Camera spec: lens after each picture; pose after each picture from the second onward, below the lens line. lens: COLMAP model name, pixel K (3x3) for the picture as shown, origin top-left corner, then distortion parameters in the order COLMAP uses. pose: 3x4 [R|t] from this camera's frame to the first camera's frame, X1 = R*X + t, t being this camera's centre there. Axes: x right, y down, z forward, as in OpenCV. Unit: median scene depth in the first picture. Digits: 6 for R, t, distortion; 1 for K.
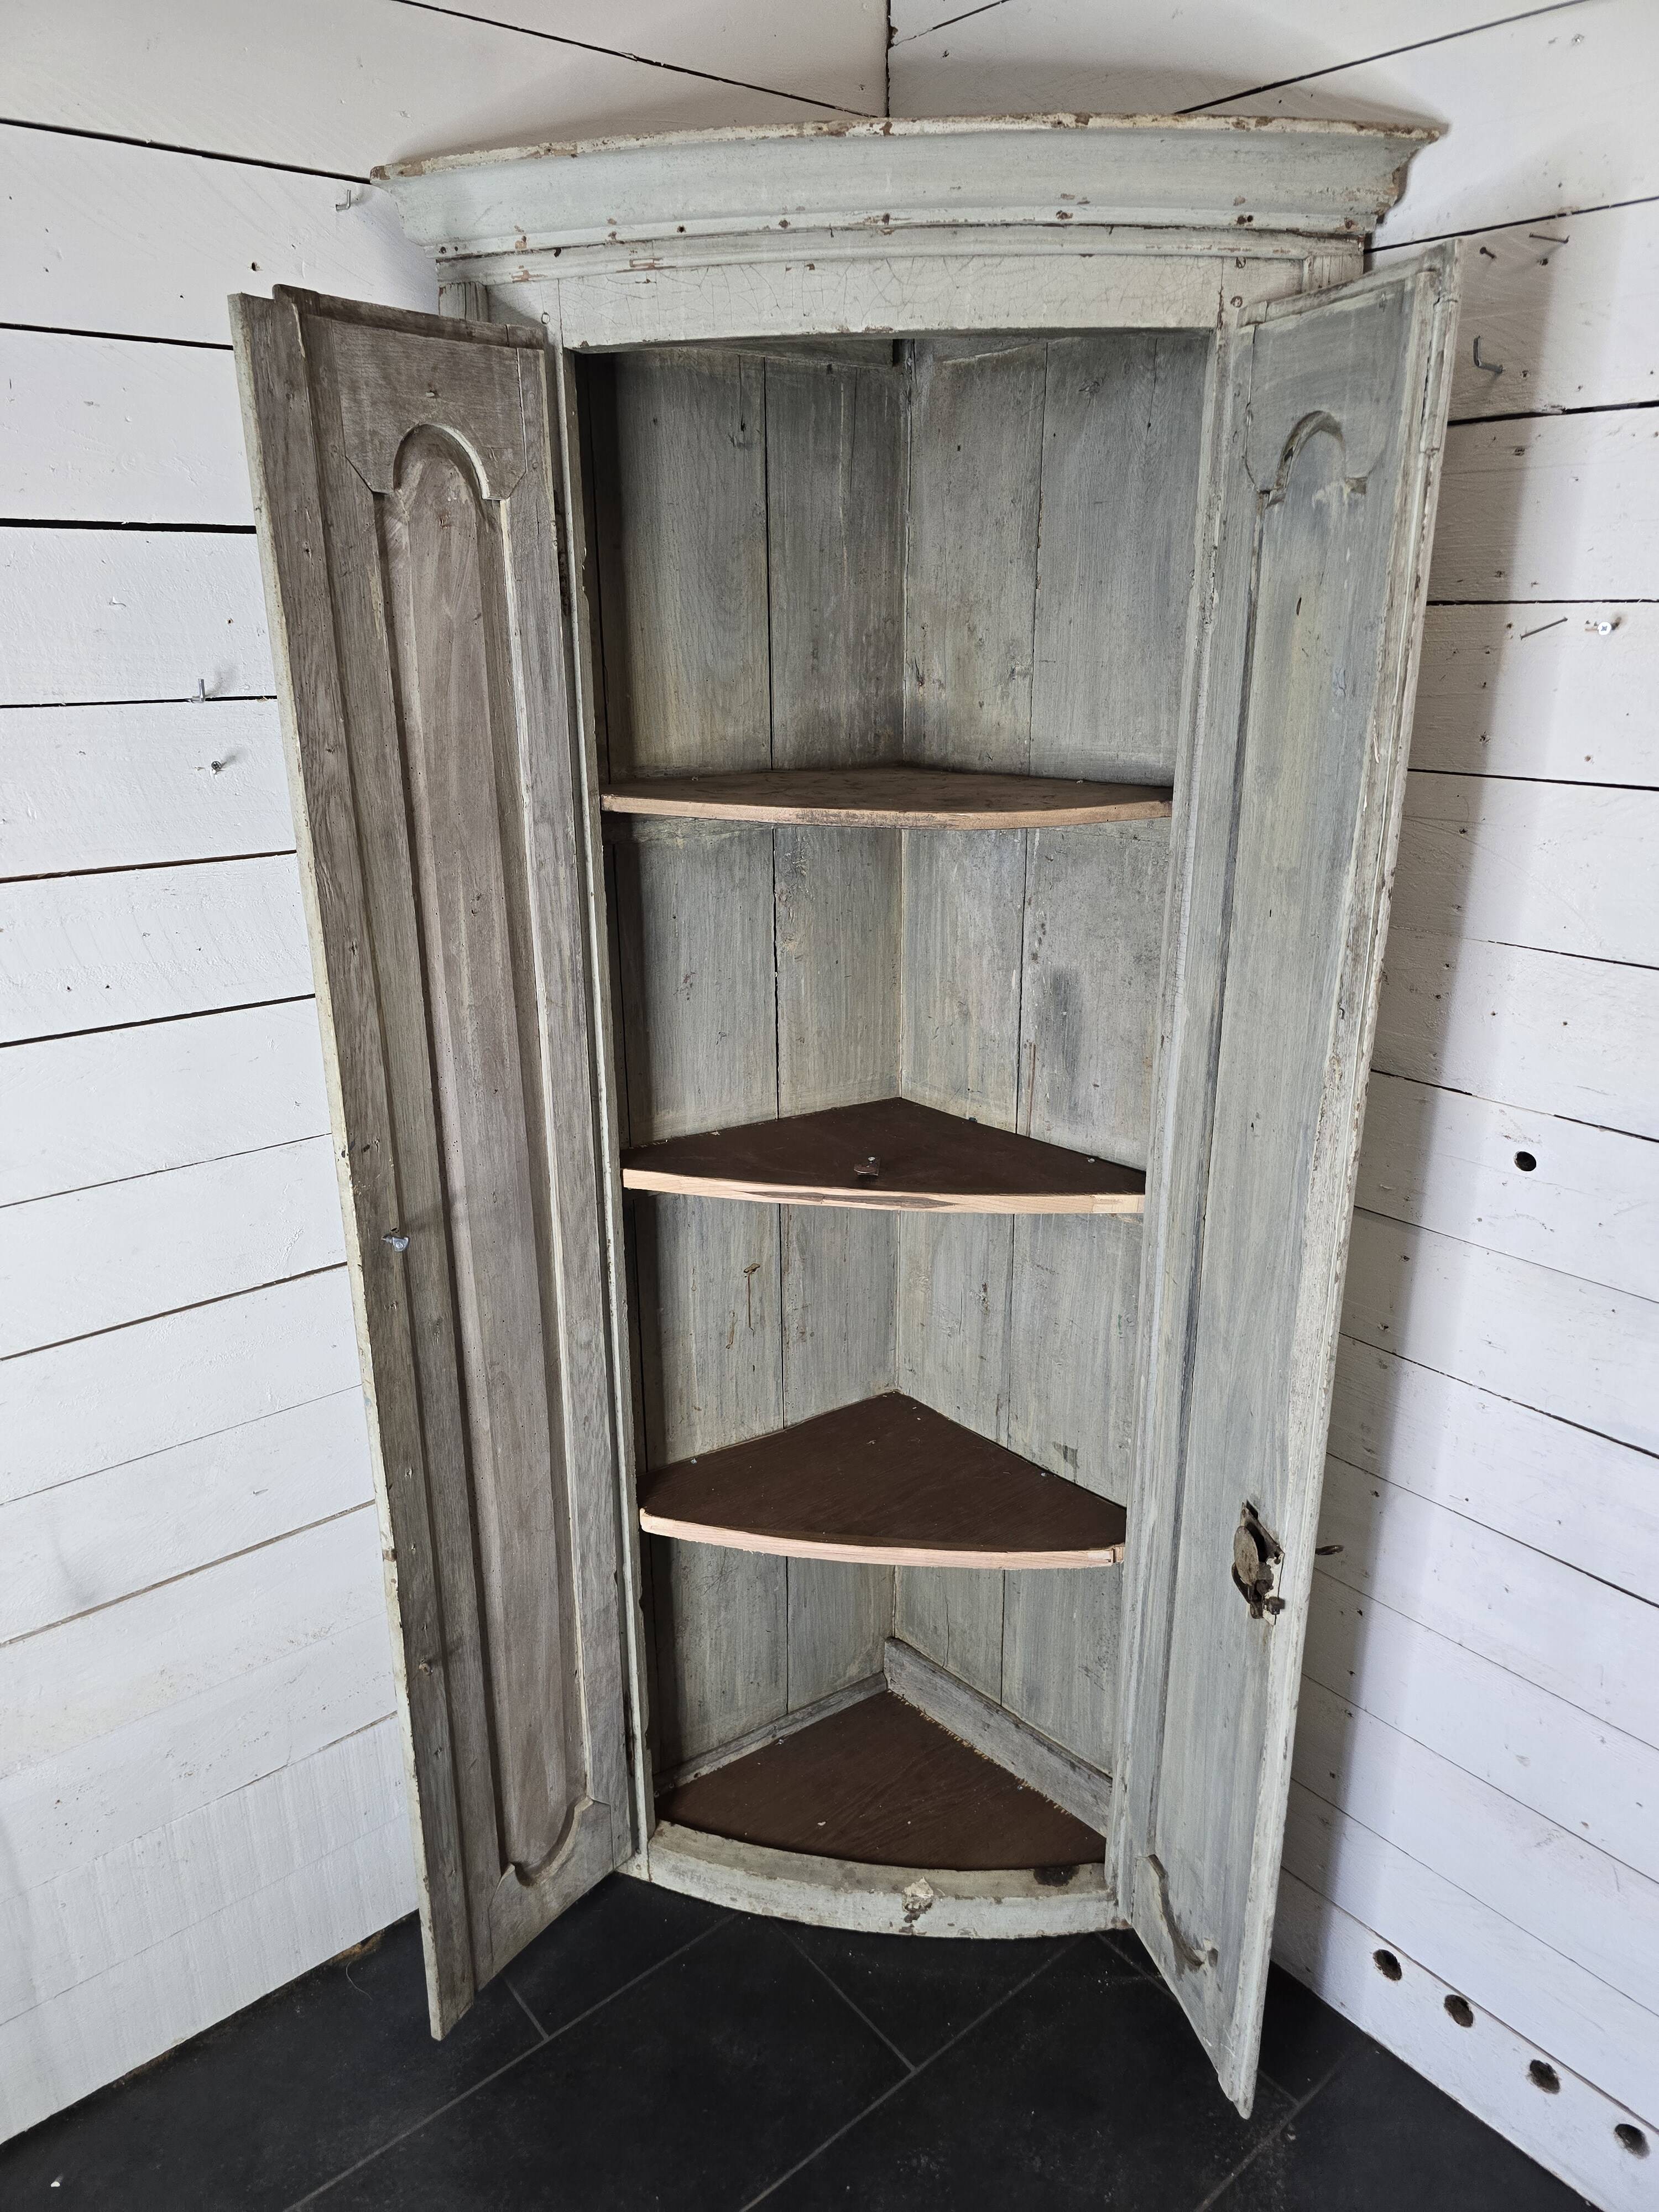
lens RADIAL K [[1513.6, 0, 809.5], [0, 1513.6, 1114.6], [0, 0, 1]] dist [0.072981, -0.076999]
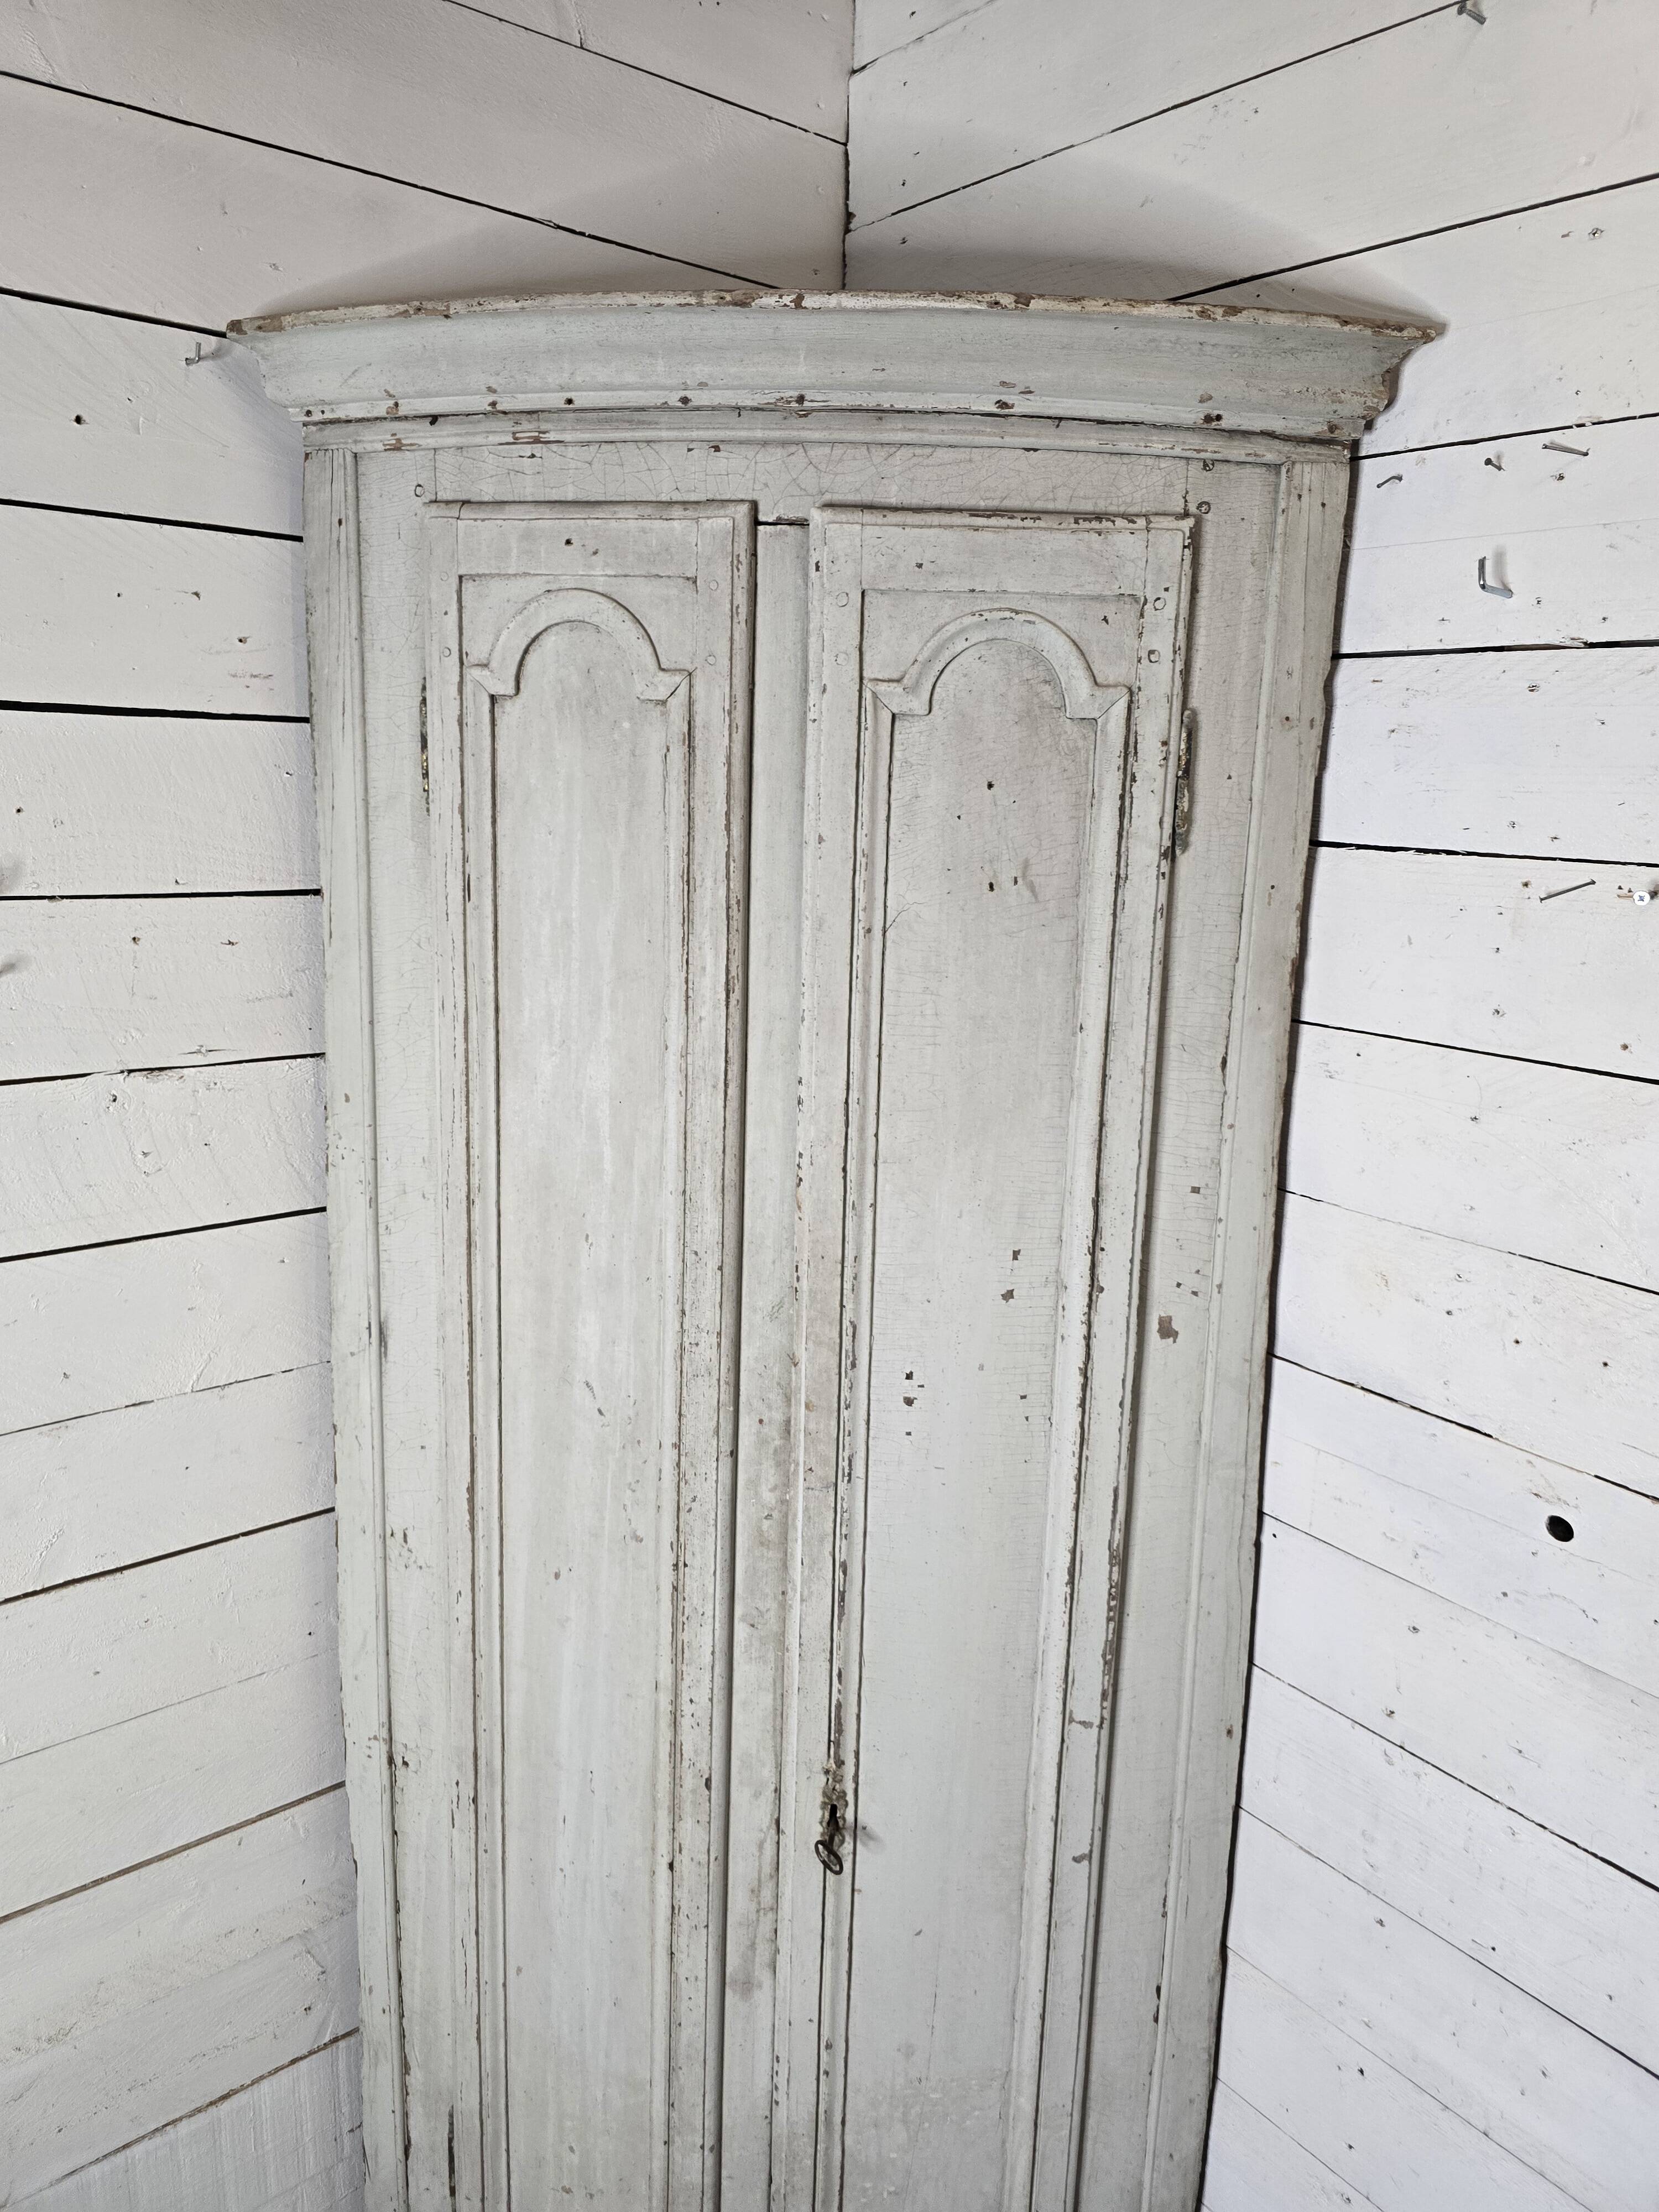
lens RADIAL K [[1520.6, 0, 836.4], [0, 1520.6, 1070.5], [0, 0, 1]] dist [0.063460, -0.072351]
pose [[0.999165, 0.040218, 0.007222, 0.076593], [-0.038953, 0.990890, -0.128920, -0.093155], [-0.012342, 0.128531, 0.991629, 0.182620]]
